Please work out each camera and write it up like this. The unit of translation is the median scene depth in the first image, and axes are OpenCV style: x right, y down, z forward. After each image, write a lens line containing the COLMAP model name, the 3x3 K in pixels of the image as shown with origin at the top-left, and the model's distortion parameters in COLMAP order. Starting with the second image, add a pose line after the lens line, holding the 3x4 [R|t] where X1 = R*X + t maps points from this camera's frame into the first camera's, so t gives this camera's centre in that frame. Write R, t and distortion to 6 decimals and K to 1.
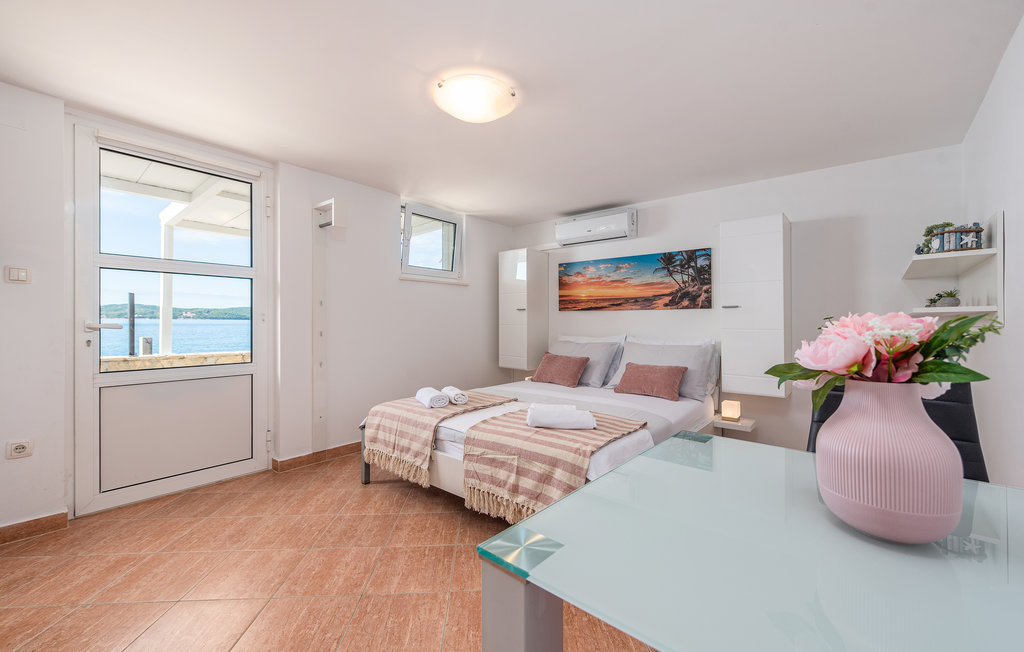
lens RADIAL K [[404.7, 0, 512.1], [0, 404.7, 319.8], [0, 0, 1]] dist [0.001323, 0.000039]
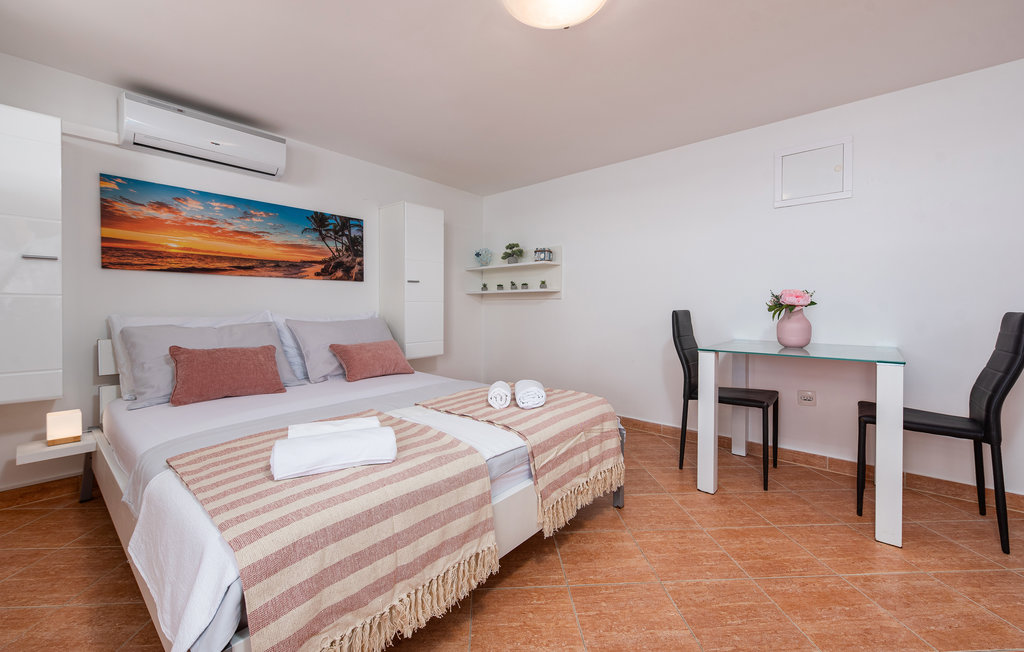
lens RADIAL K [[412.1, 0, 512.9], [0, 412.1, 308.3], [0, 0, 1]] dist [0.001334, 0.000147]
pose [[0.000297, -0.010263, 0.999947, -0.476697], [-0.008110, 0.999914, 0.010265, 0.022155], [-0.999967, -0.008112, 0.000214, 0.593318]]
